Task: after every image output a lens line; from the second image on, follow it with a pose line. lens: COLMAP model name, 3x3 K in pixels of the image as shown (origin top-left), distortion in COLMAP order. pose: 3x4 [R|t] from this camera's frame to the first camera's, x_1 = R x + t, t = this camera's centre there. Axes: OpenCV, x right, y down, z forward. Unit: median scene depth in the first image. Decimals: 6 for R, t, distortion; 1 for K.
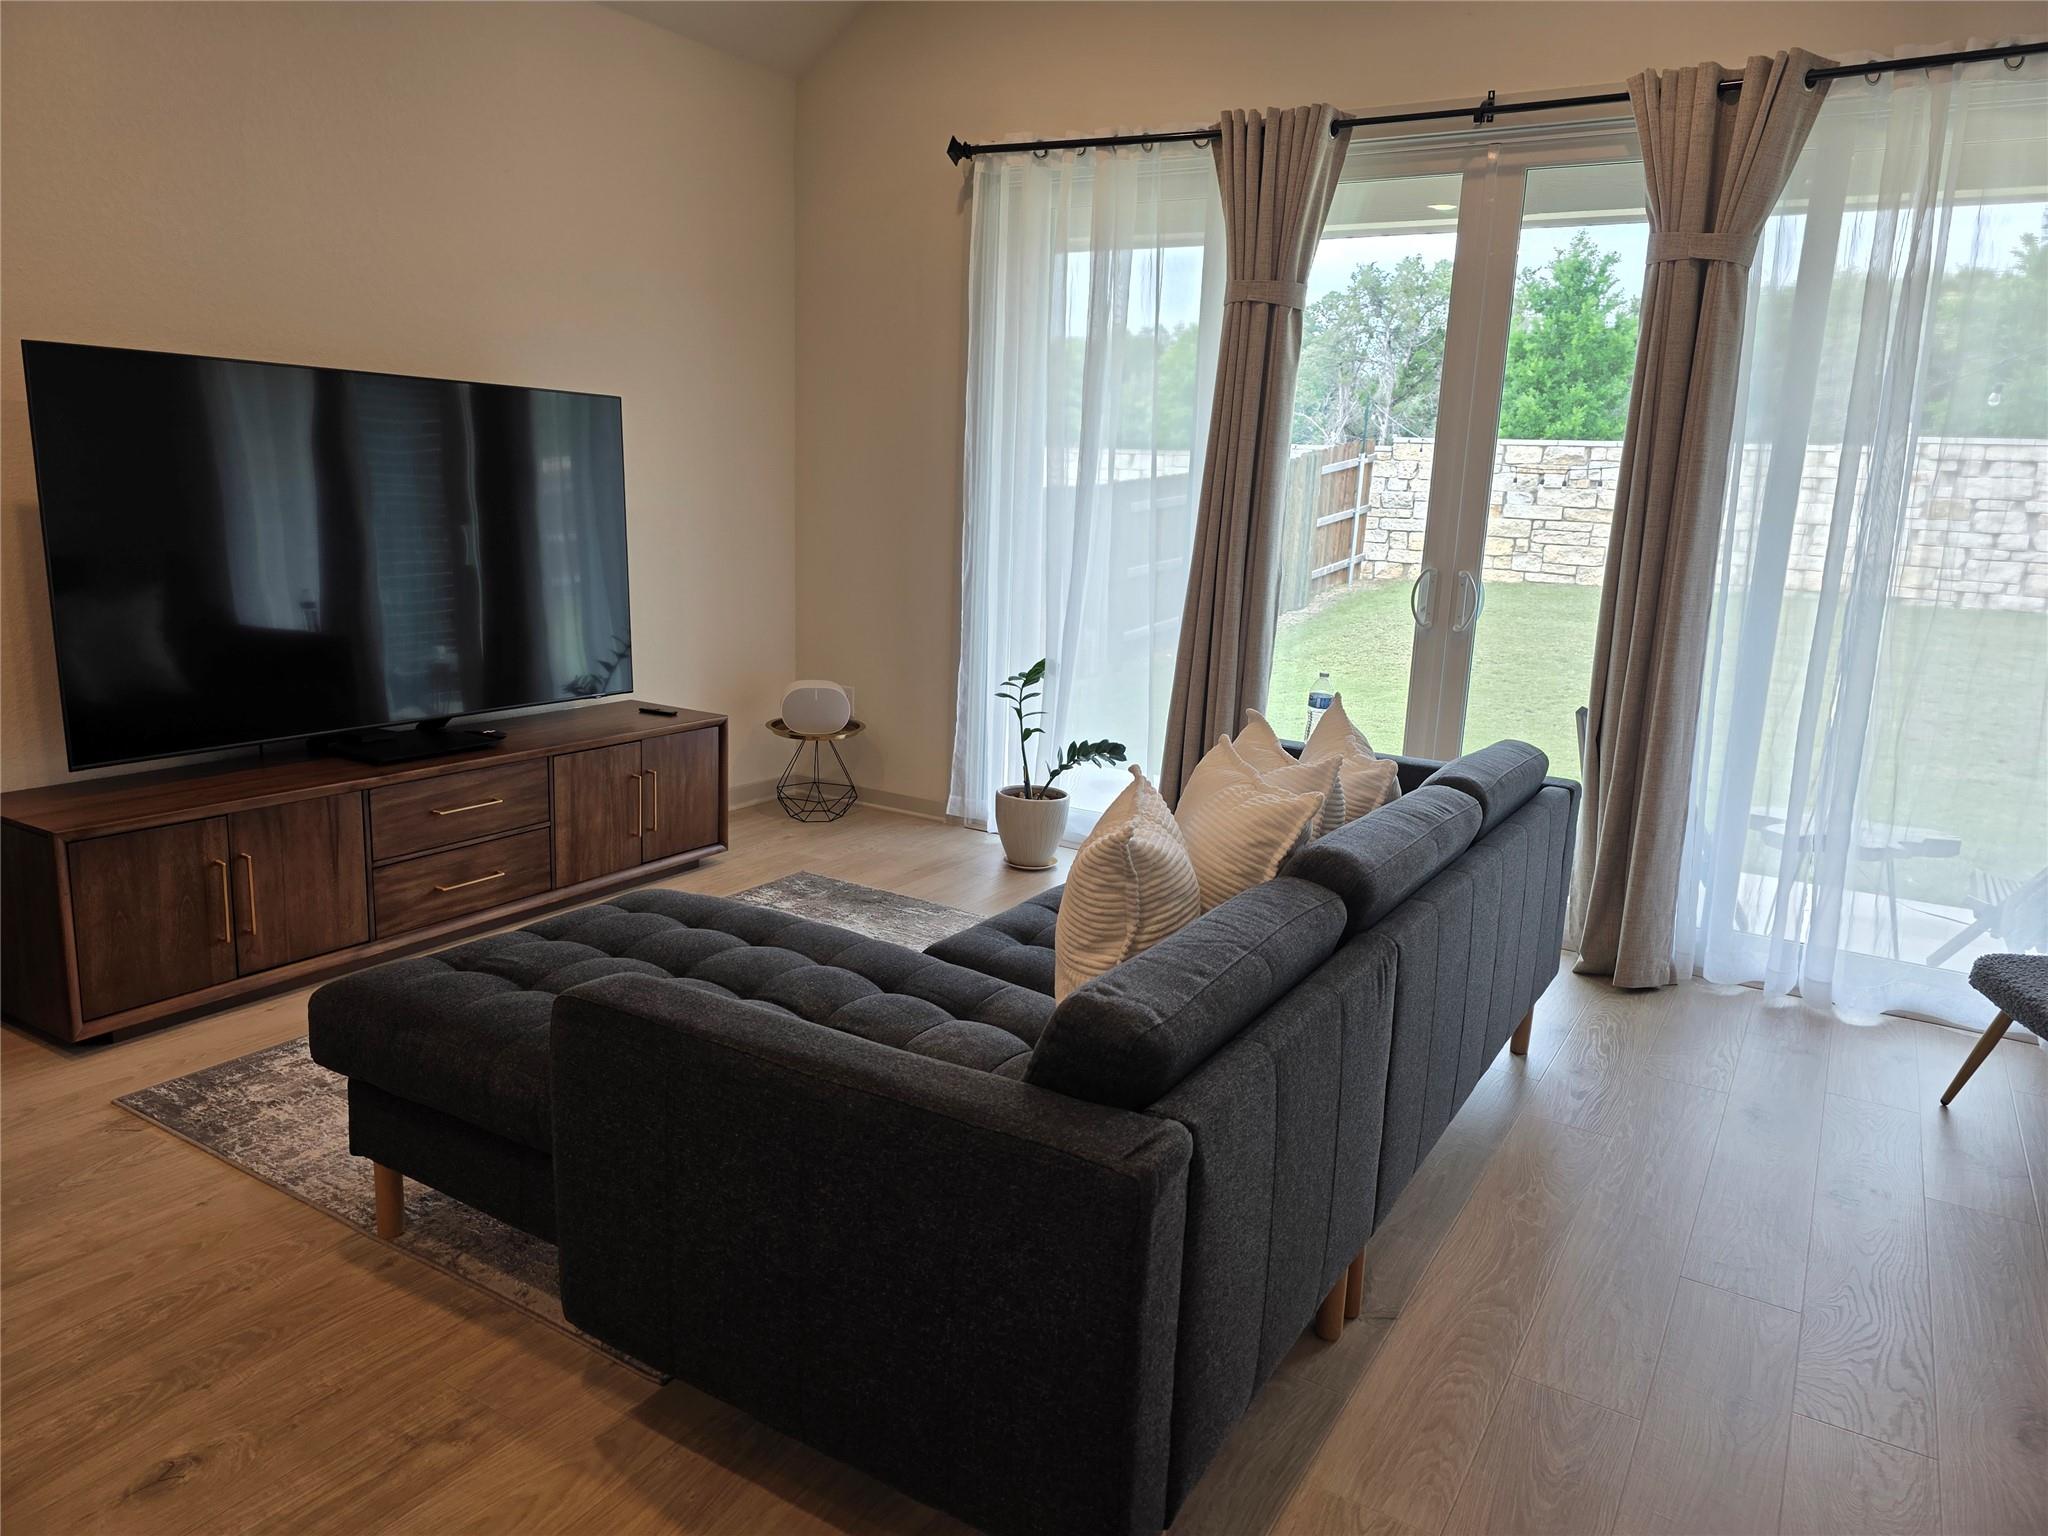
lens RADIAL K [[1368.3, 0, 1055.2], [0, 1368.3, 755.8], [0, 0, 1]] dist [0.064694, -0.055698]
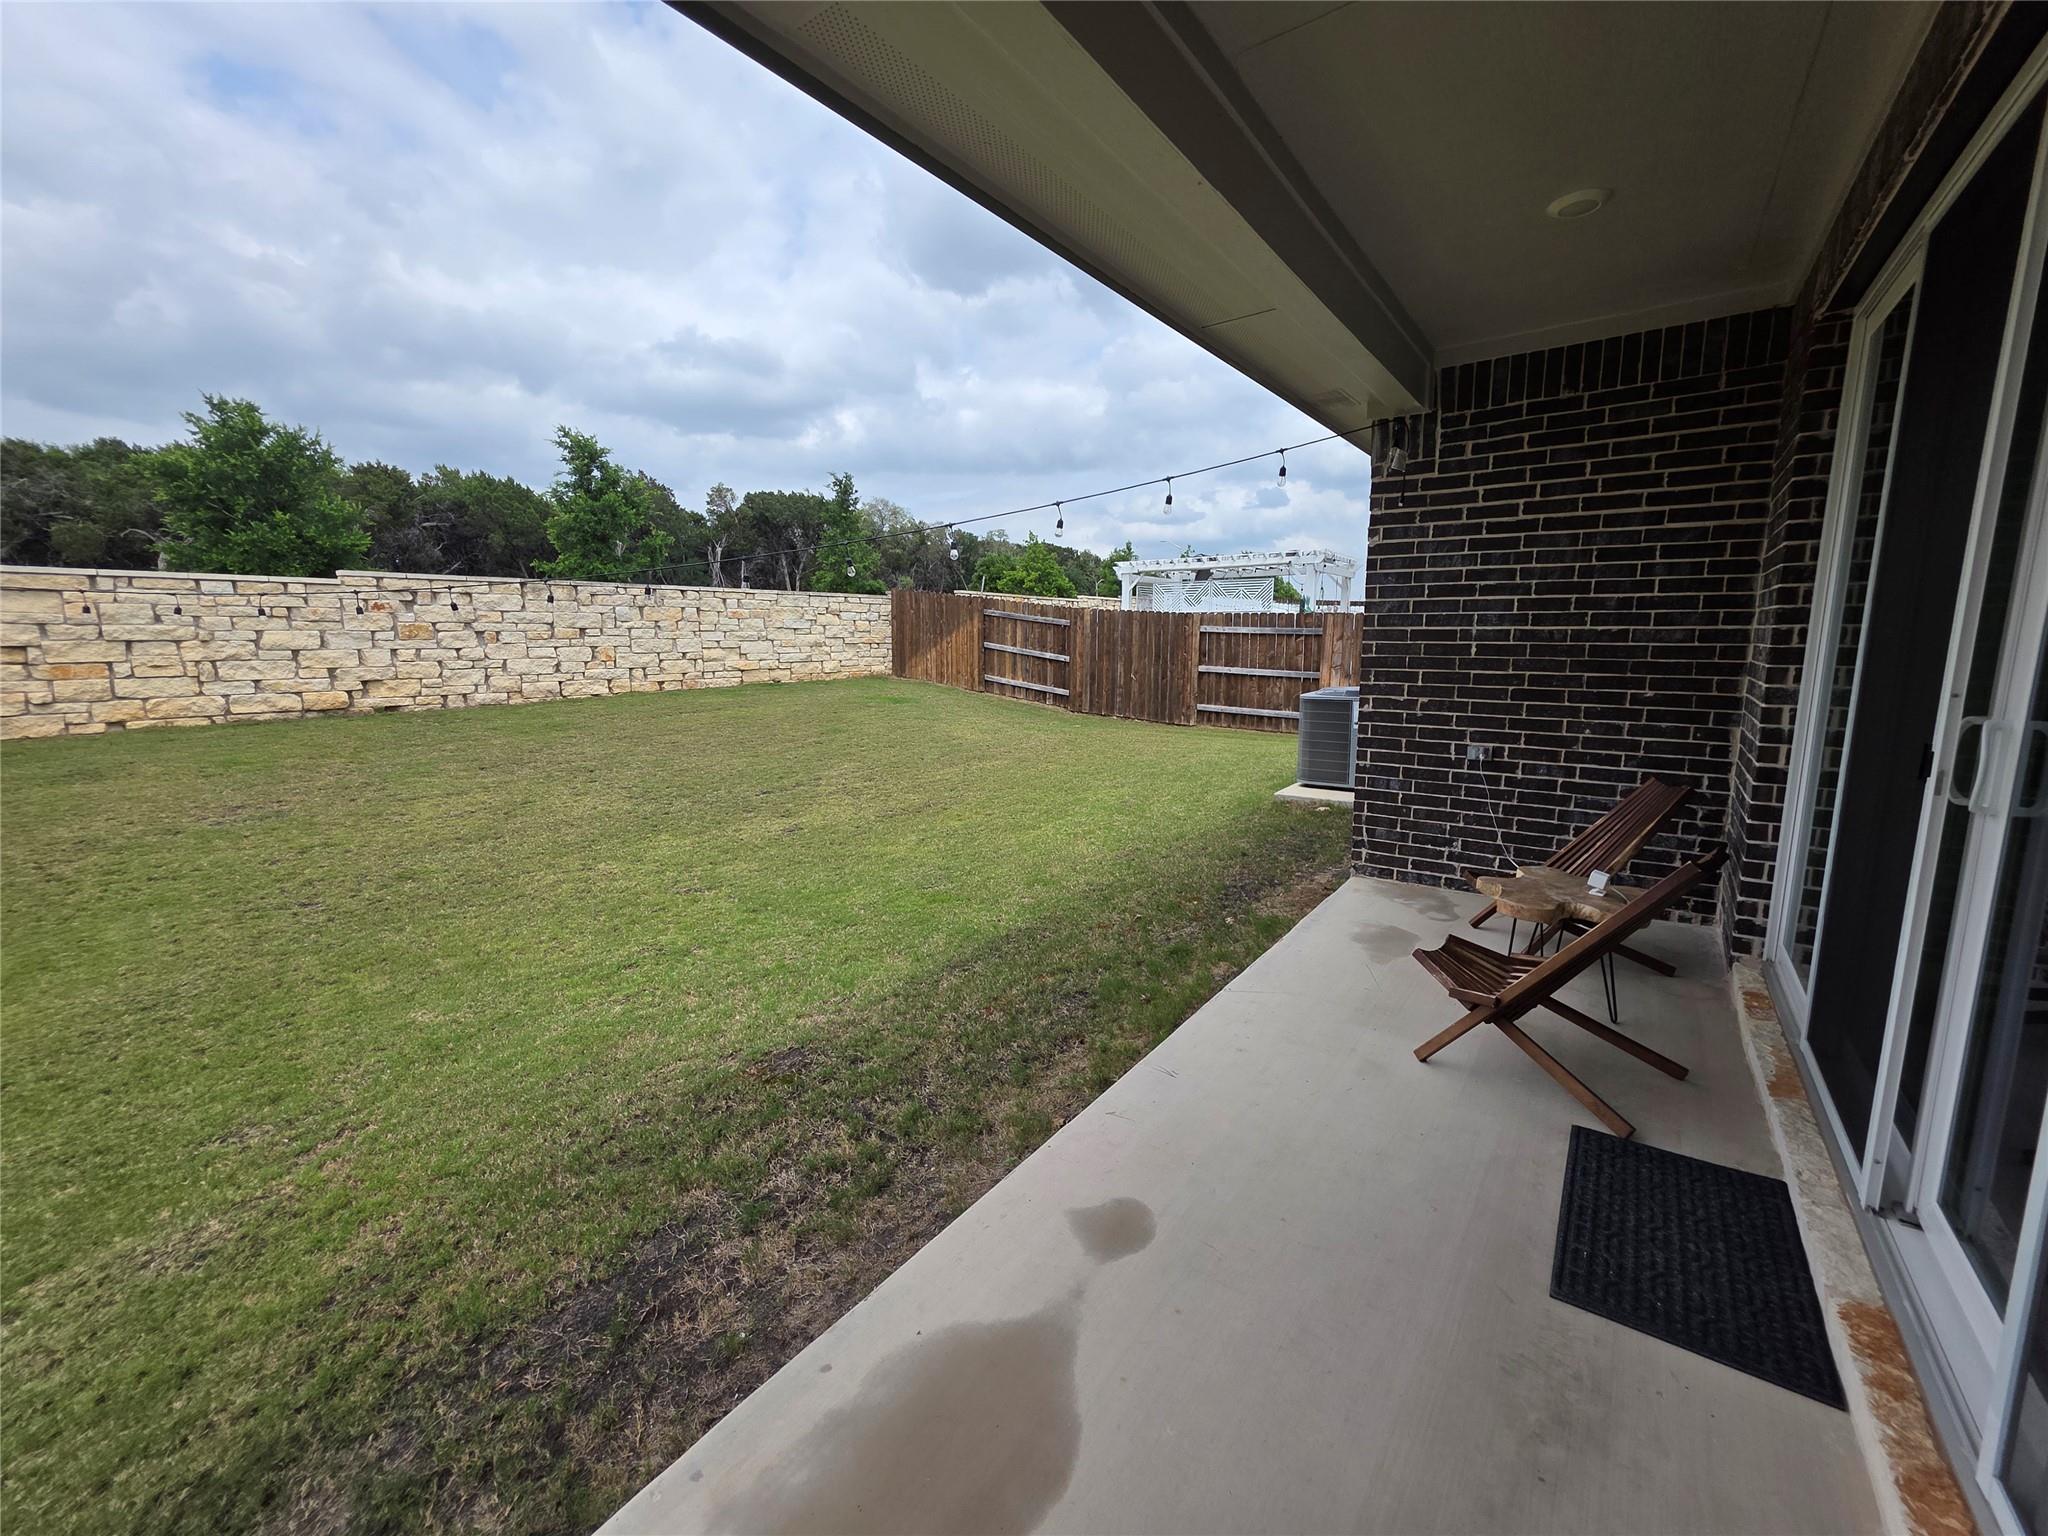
lens RADIAL K [[815.5, 0, 1026.2], [0, 815.5, 760.8], [0, 0, 1]] dist [0.003237, 0.000071]
pose [[0.099235, -0.195107, 0.975749, -0.107780], [0.208837, 0.962834, 0.171286, -0.239925], [-0.972903, 0.186775, 0.136293, 1.221937]]
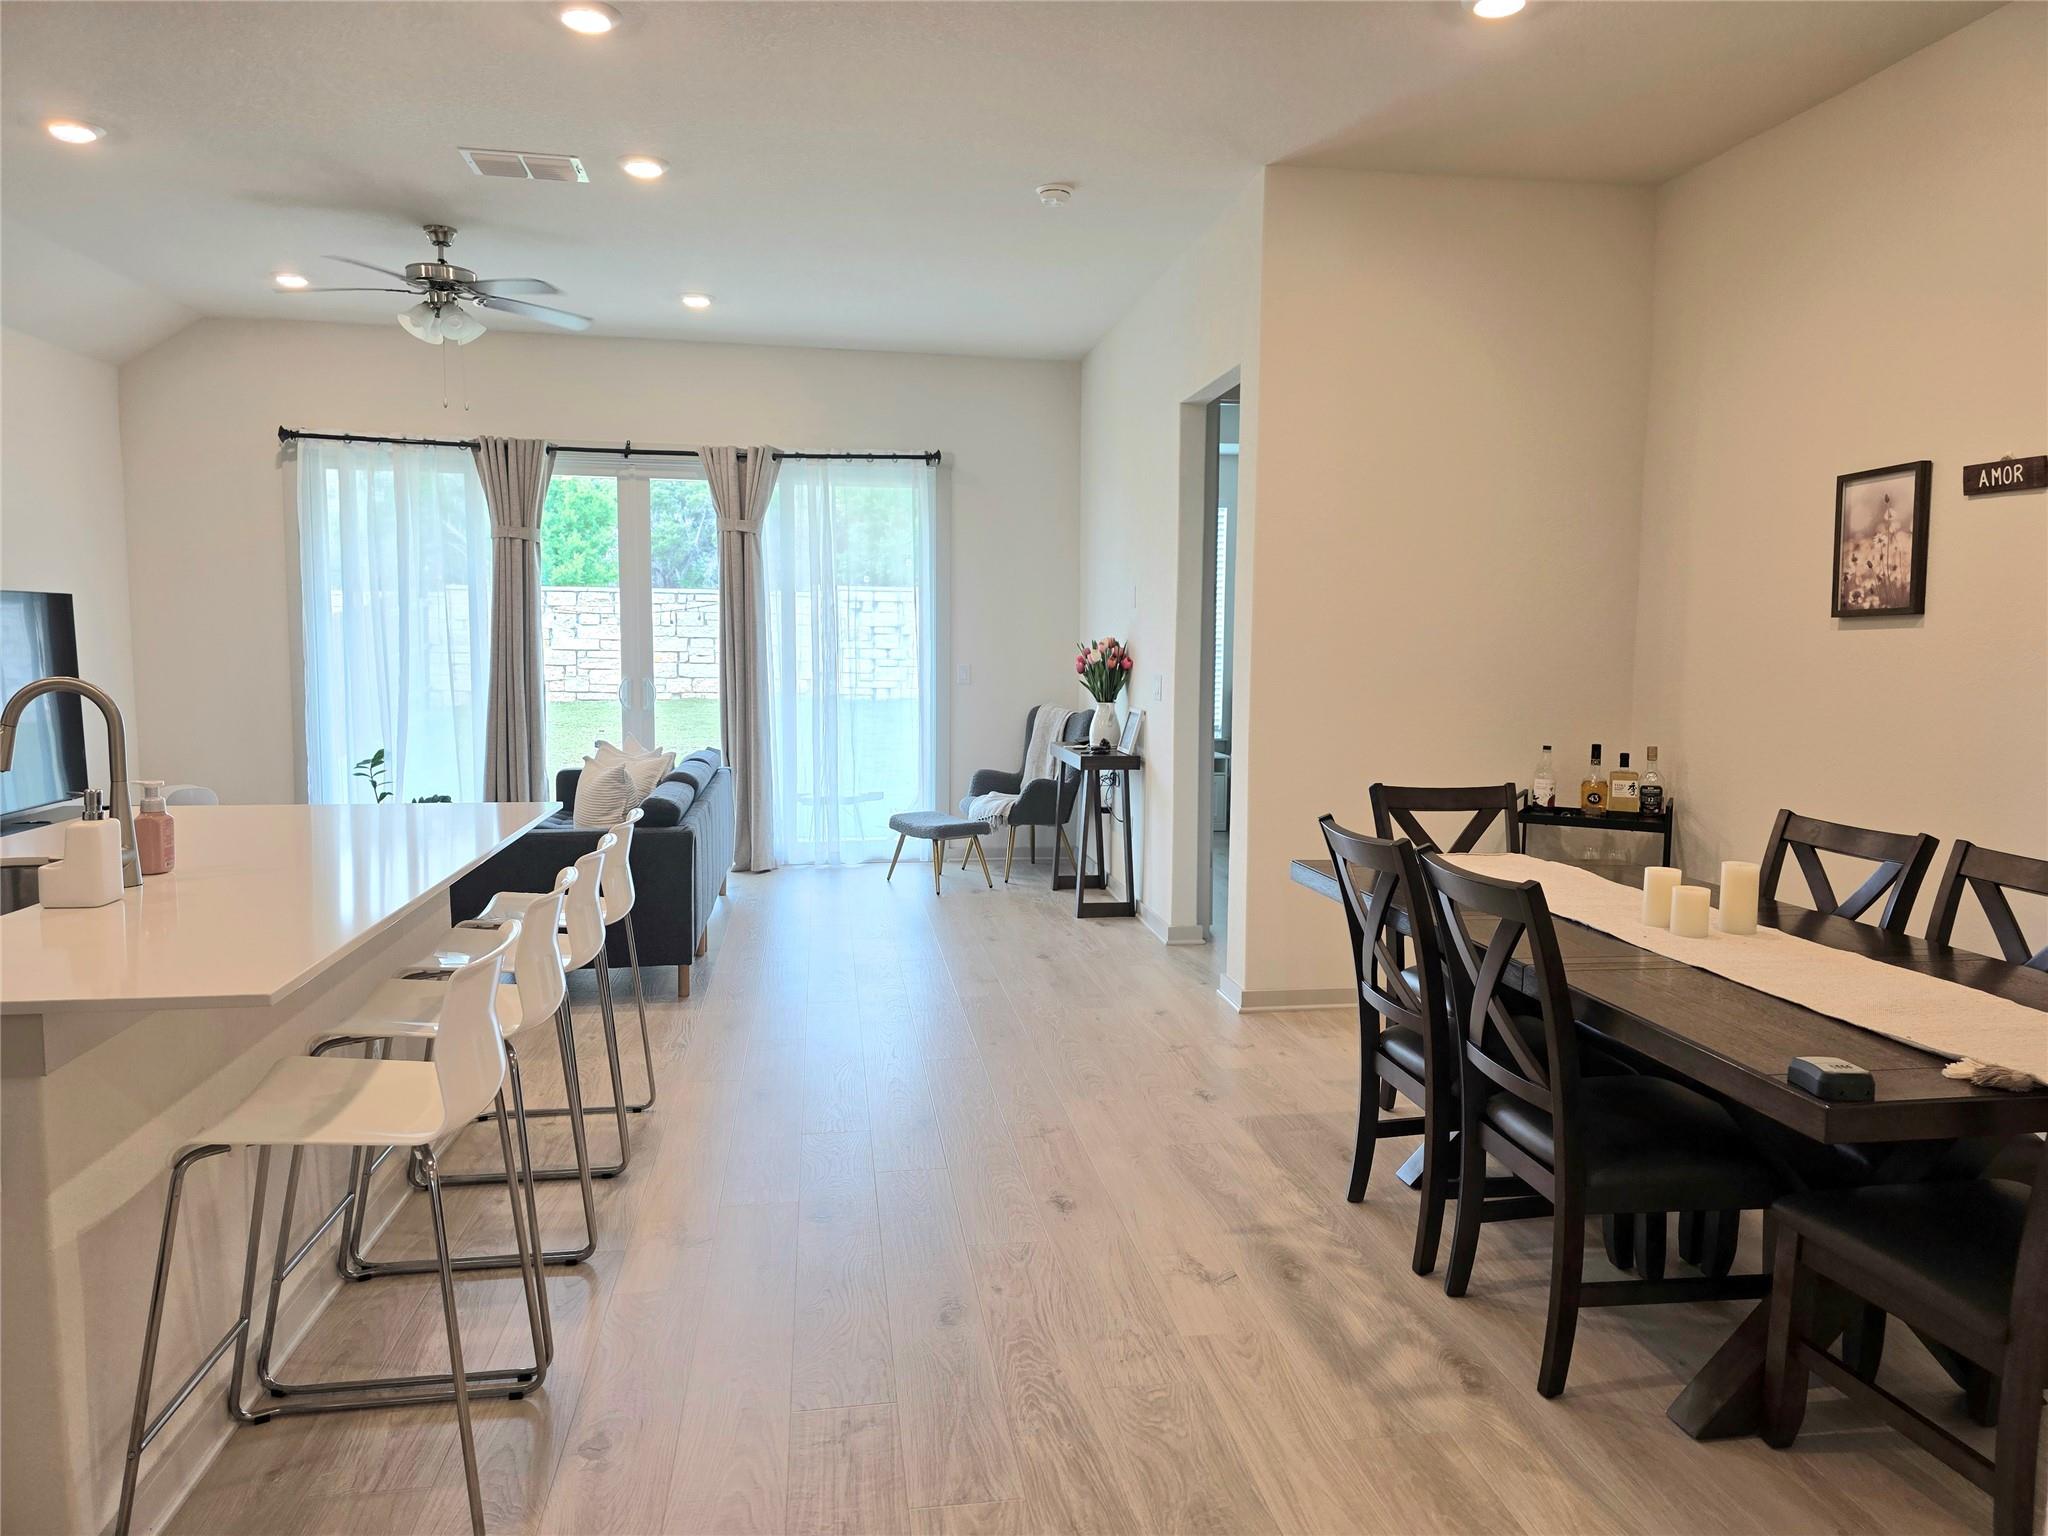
lens RADIAL K [[1368.3, 0, 1042.7], [0, 1368.3, 766.4], [0, 0, 1]] dist [0.064694, -0.055698]
pose [[0.767791, -0.096703, 0.633361, -0.446075], [0.150113, 0.988180, -0.031097, 0.114838], [-0.622867, 0.118951, 0.773232, -0.715575]]
